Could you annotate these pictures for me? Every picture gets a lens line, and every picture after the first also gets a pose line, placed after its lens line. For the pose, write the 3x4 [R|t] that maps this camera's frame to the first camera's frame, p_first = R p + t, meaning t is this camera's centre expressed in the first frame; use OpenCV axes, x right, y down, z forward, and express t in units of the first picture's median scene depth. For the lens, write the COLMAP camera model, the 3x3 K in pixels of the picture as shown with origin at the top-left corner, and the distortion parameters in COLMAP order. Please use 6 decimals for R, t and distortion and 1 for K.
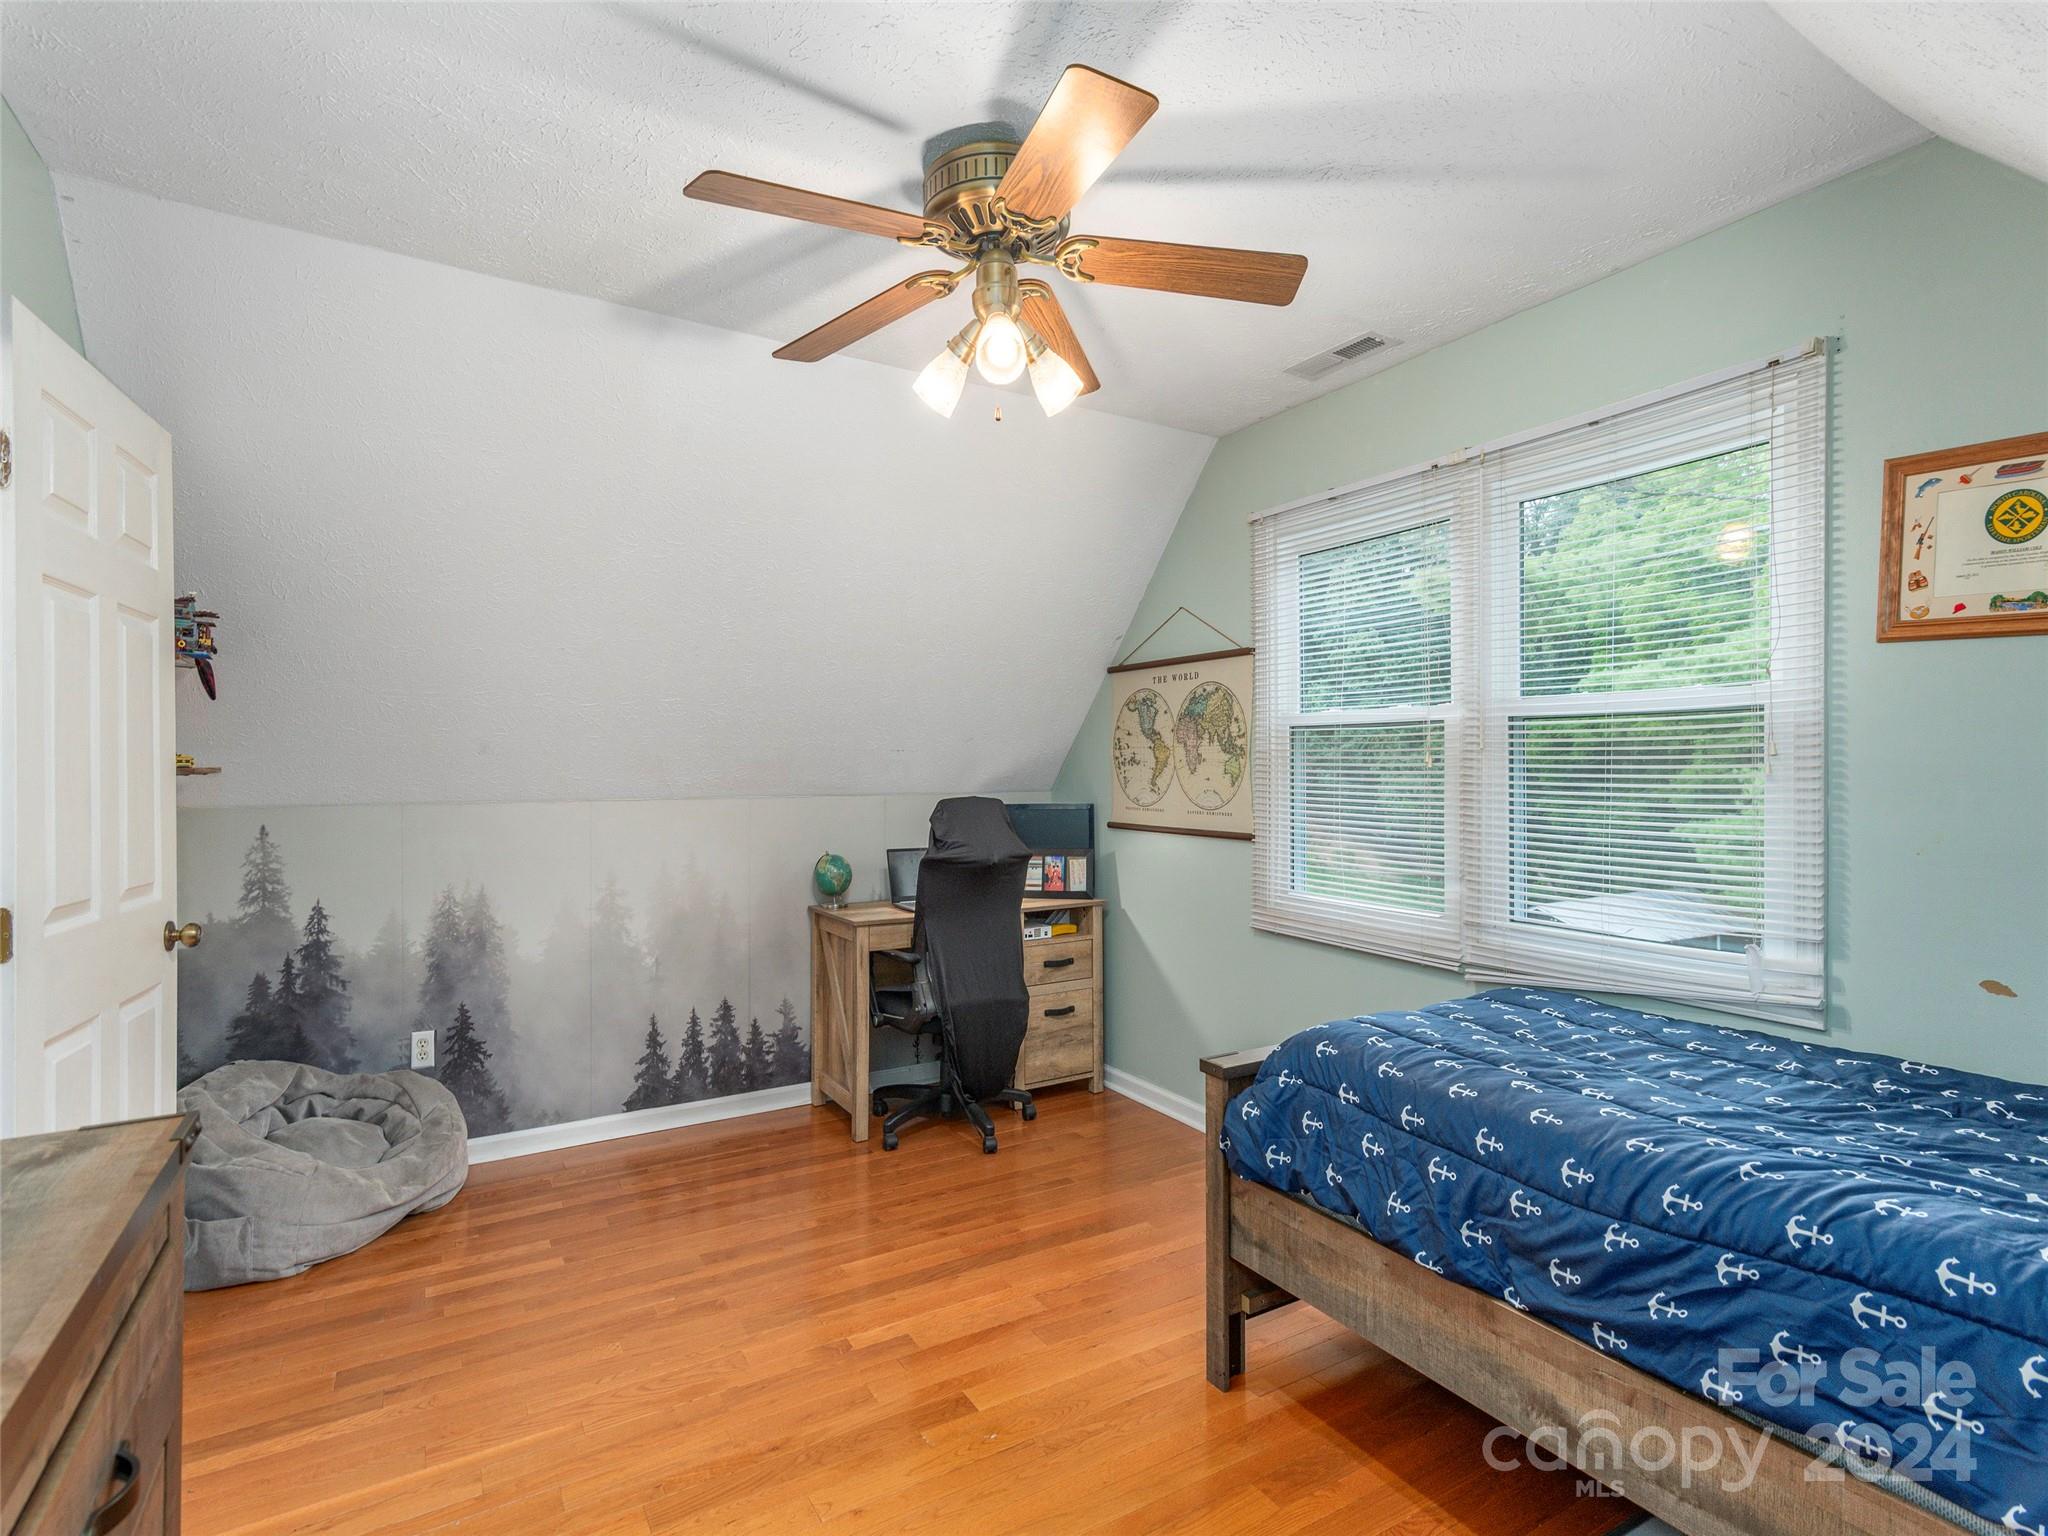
lens RADIAL K [[999.9, 0, 1020.0], [0, 999.9, 766.3], [0, 0, 1]] dist [0.007448, -0.001091]
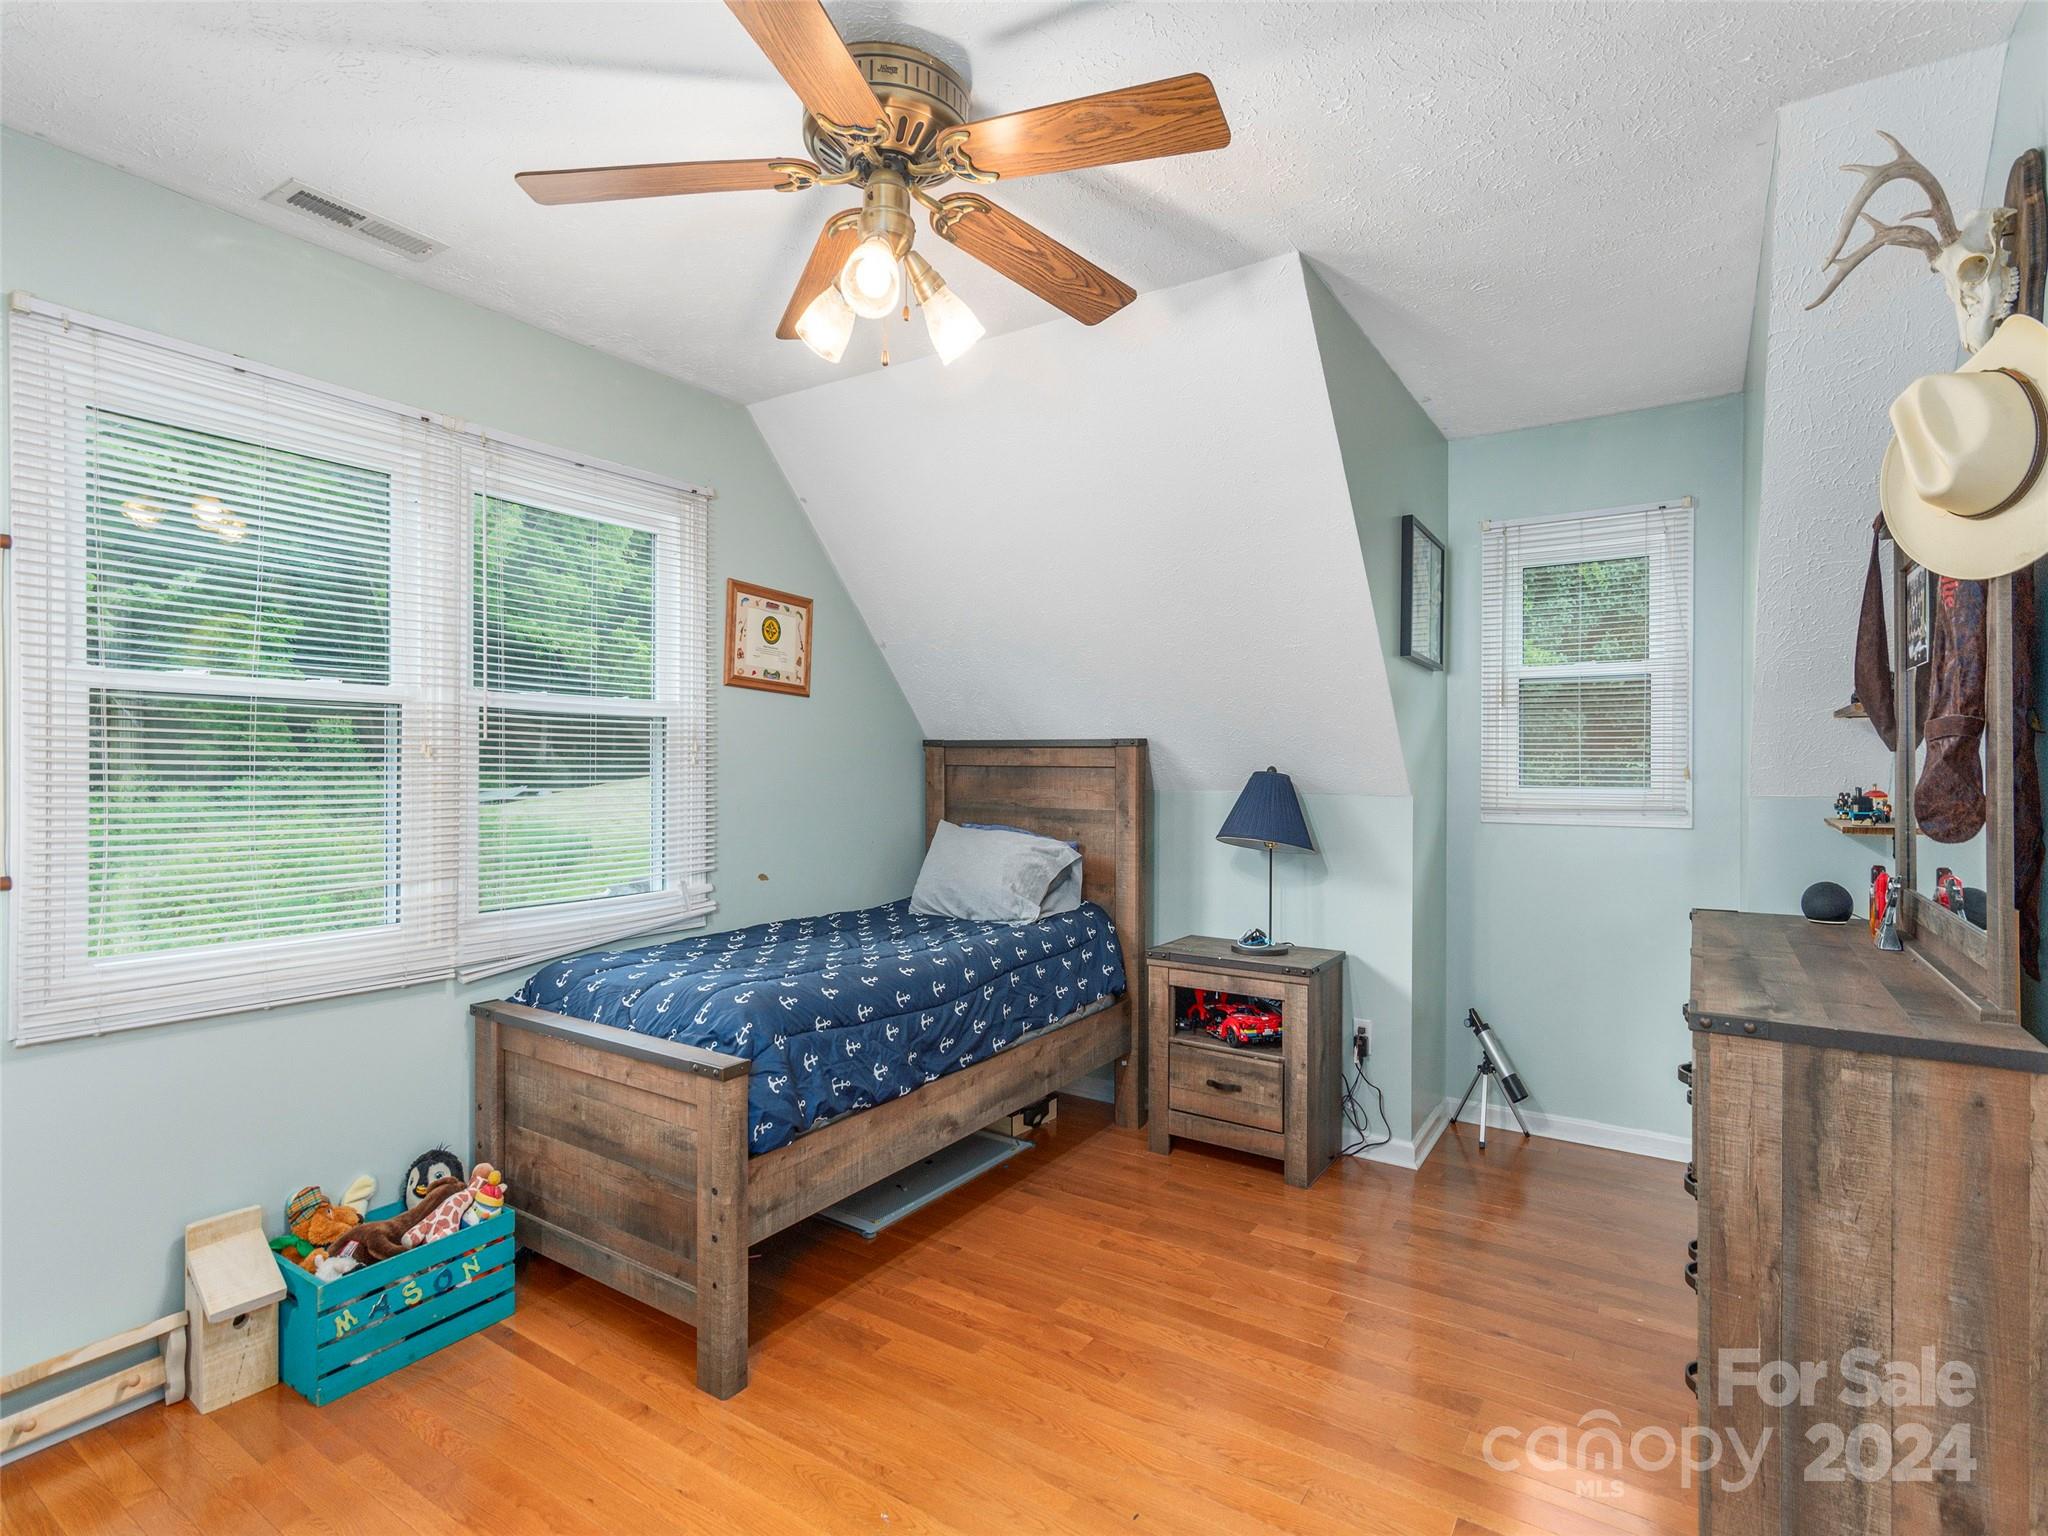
lens RADIAL K [[999.9, 0, 1023.2], [0, 999.9, 773.3], [0, 0, 1]] dist [0.007448, -0.001091]
pose [[-0.421367, -0.010543, 0.906829, -0.912981], [-0.001955, 0.999941, 0.010717, 0.004027], [-0.906888, 0.002743, -0.421362, 1.317454]]
